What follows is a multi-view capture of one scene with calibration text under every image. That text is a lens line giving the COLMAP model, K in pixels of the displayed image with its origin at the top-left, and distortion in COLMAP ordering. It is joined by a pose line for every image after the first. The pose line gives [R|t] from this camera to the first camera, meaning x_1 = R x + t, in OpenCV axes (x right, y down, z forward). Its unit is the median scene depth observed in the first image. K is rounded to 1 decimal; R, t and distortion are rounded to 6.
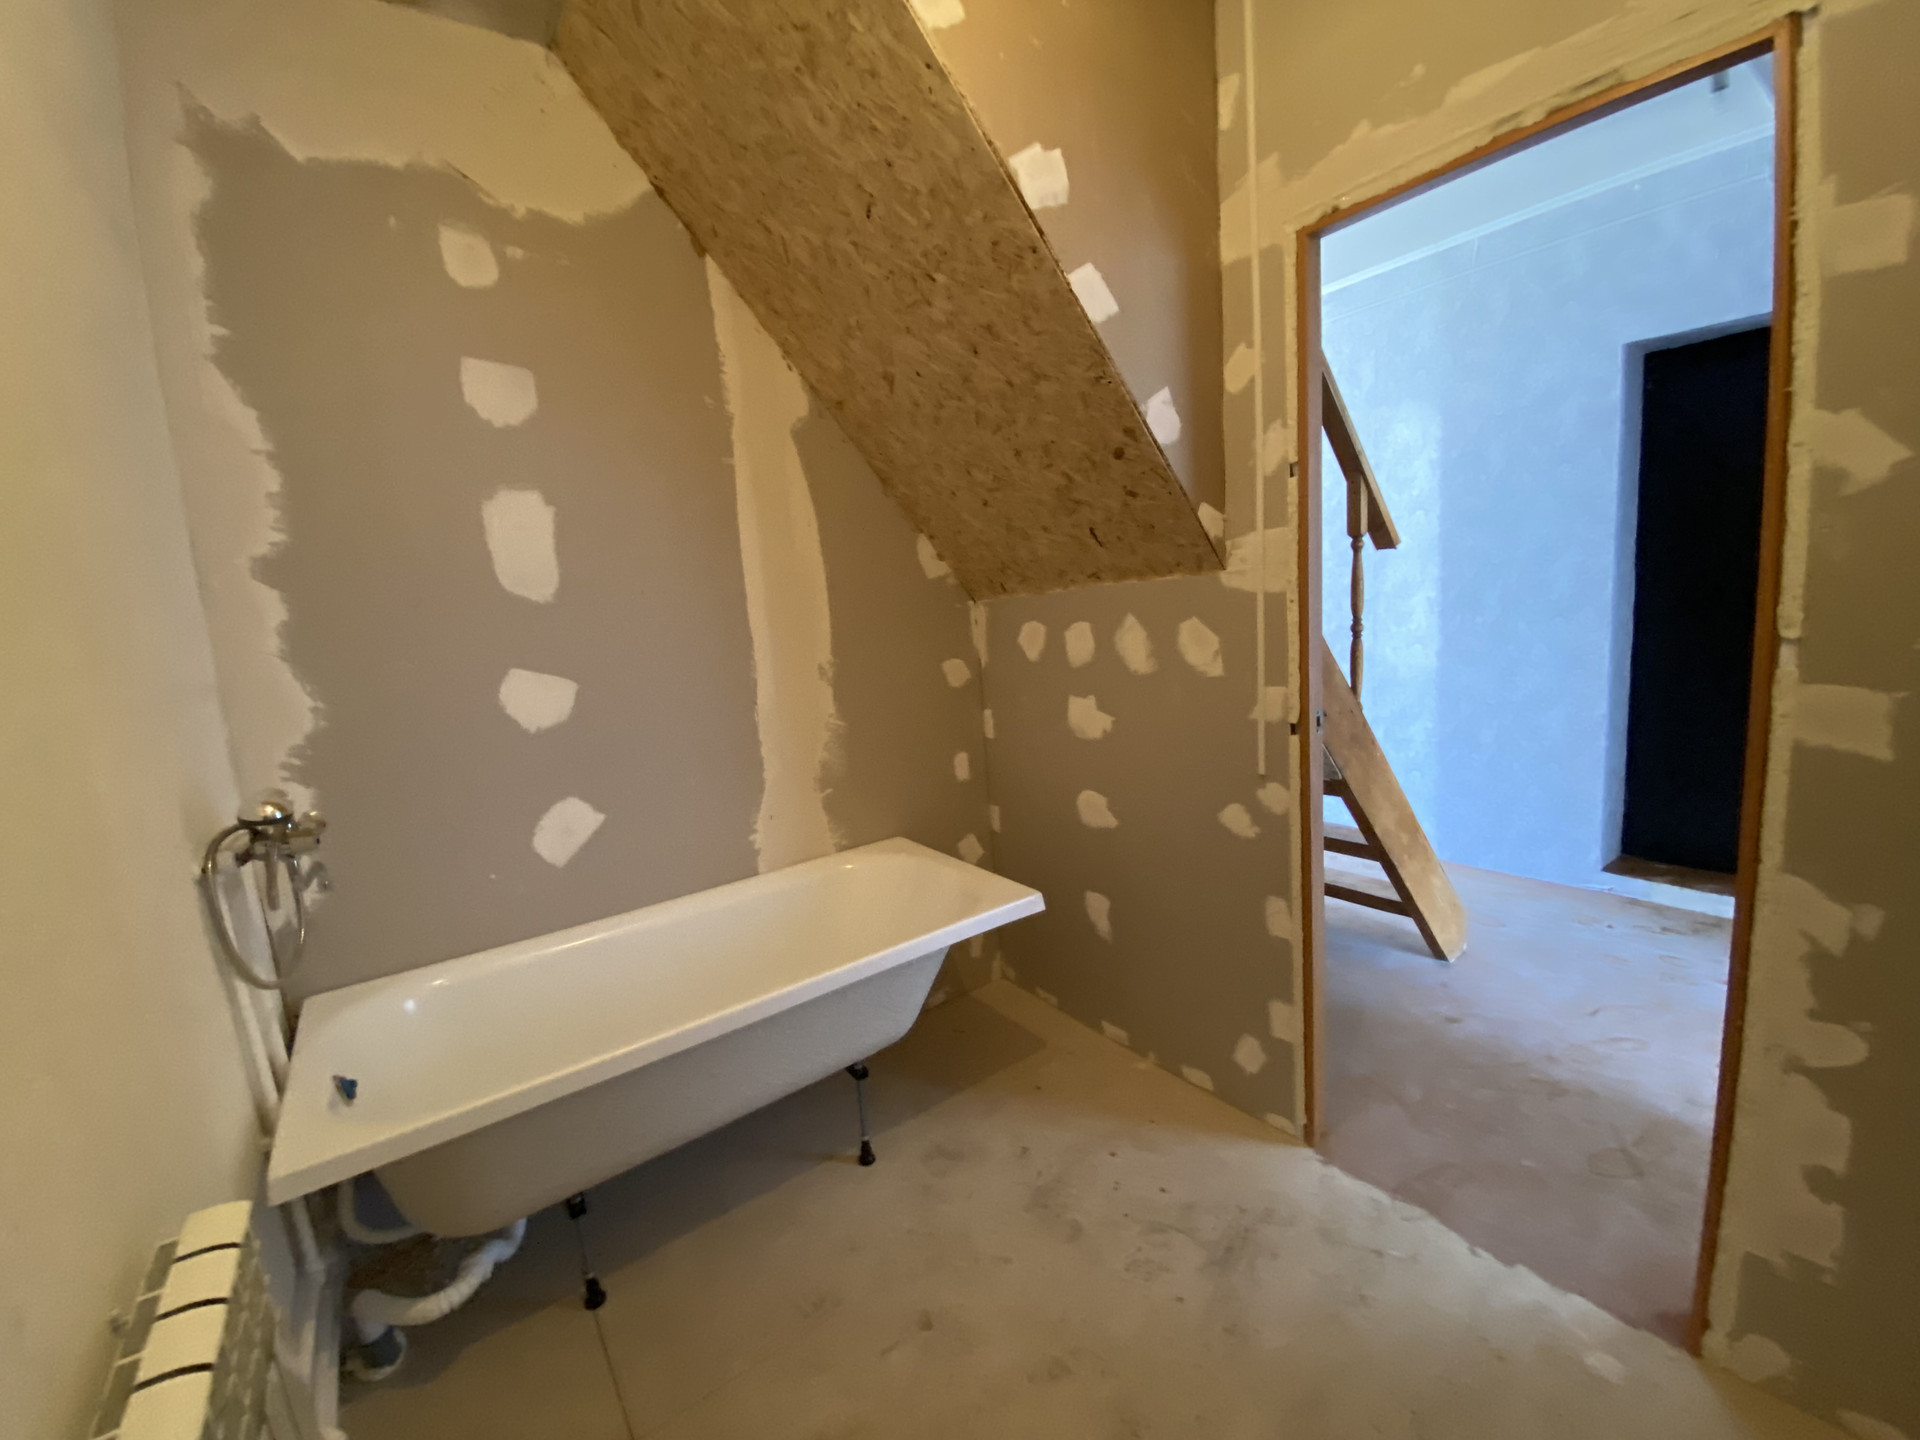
lens RADIAL K [[771.7, 0, 952.8], [0, 771.7, 714.4], [0, 0, 1]] dist [0.036380, -0.029528]
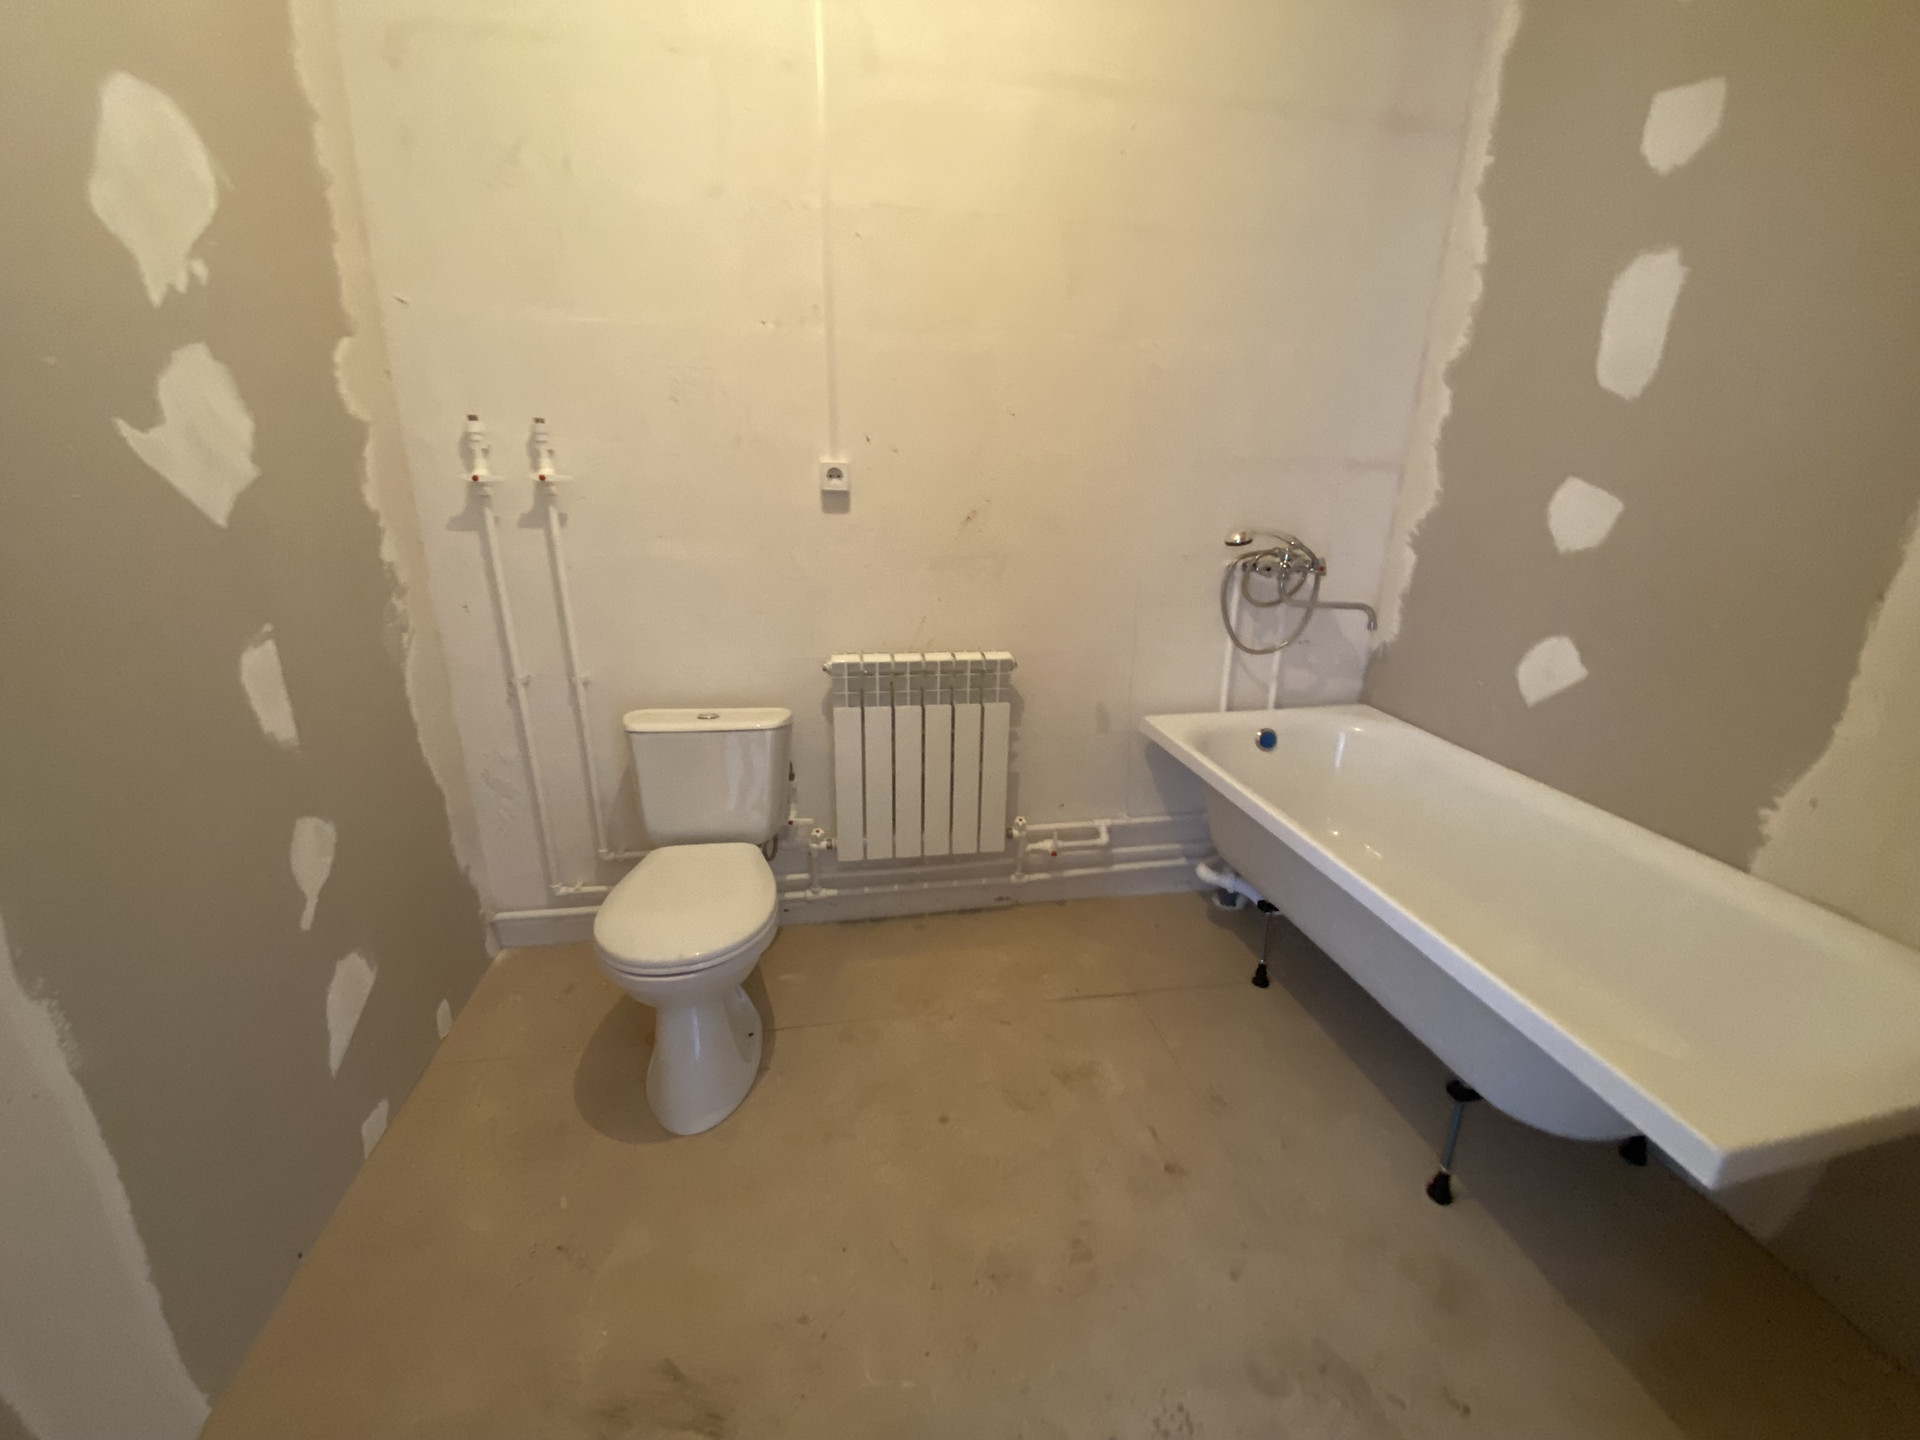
lens RADIAL K [[771.7, 0, 952.8], [0, 771.7, 714.4], [0, 0, 1]] dist [0.036380, -0.029528]
pose [[-0.436249, 0.334636, -0.835288, 0.593077], [-0.117094, 0.899272, 0.421425, -0.107438], [0.892175, 0.281654, -0.353122, 0.757871]]
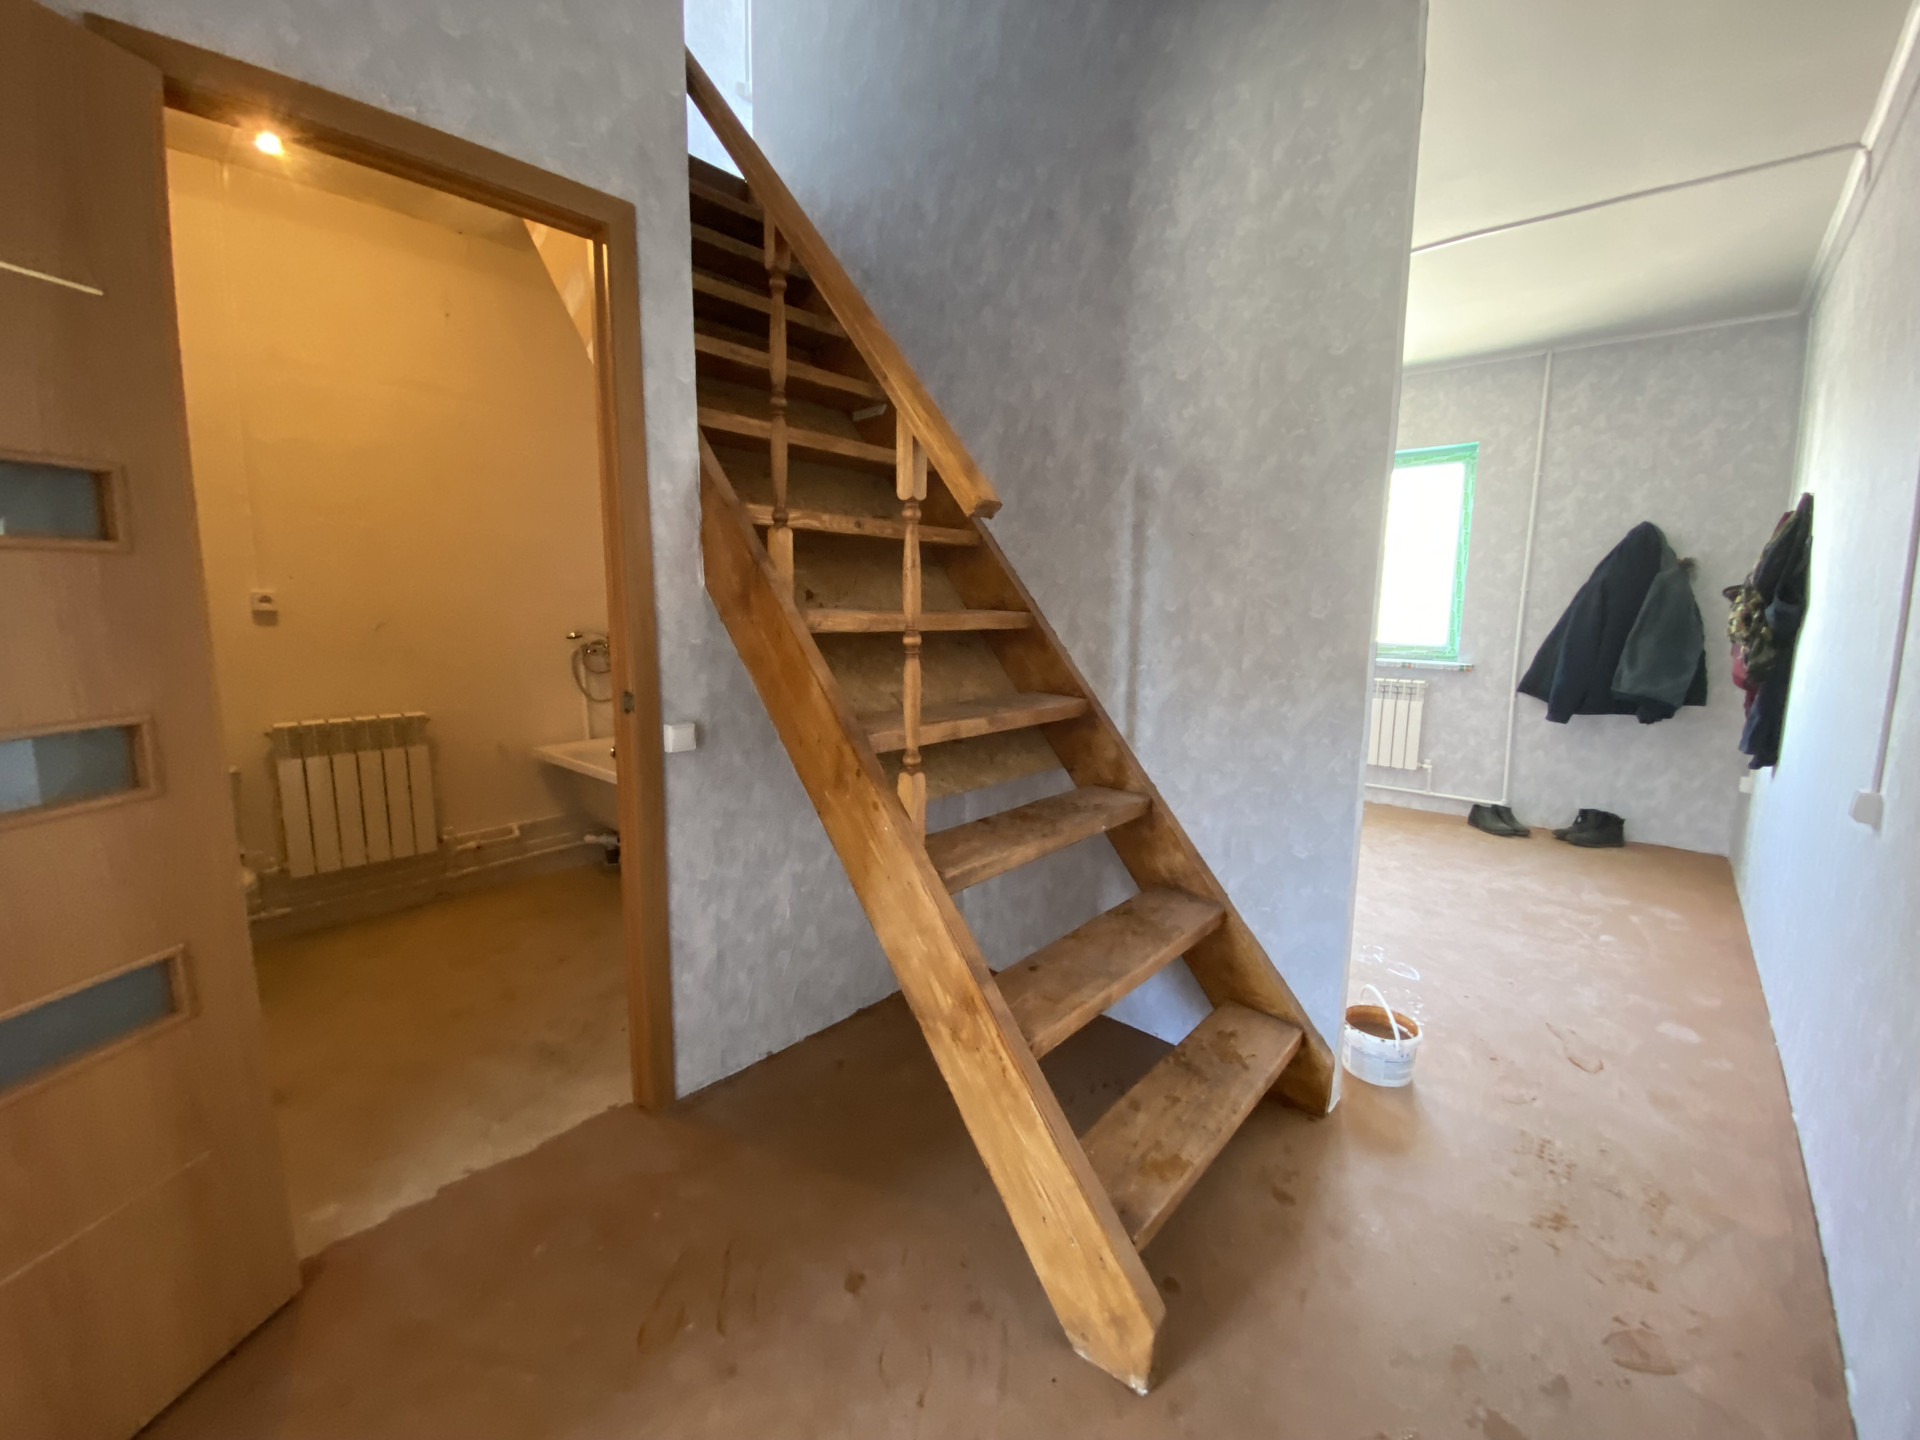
lens RADIAL K [[778.0, 0, 956.2], [0, 778.0, 715.3], [0, 0, 1]] dist [0.038407, -0.032390]
pose [[0.216815, 0.206966, -0.954021, 1.469229], [-0.164856, 0.970994, 0.173182, -0.209191], [0.962192, 0.119728, 0.244646, 1.104735]]
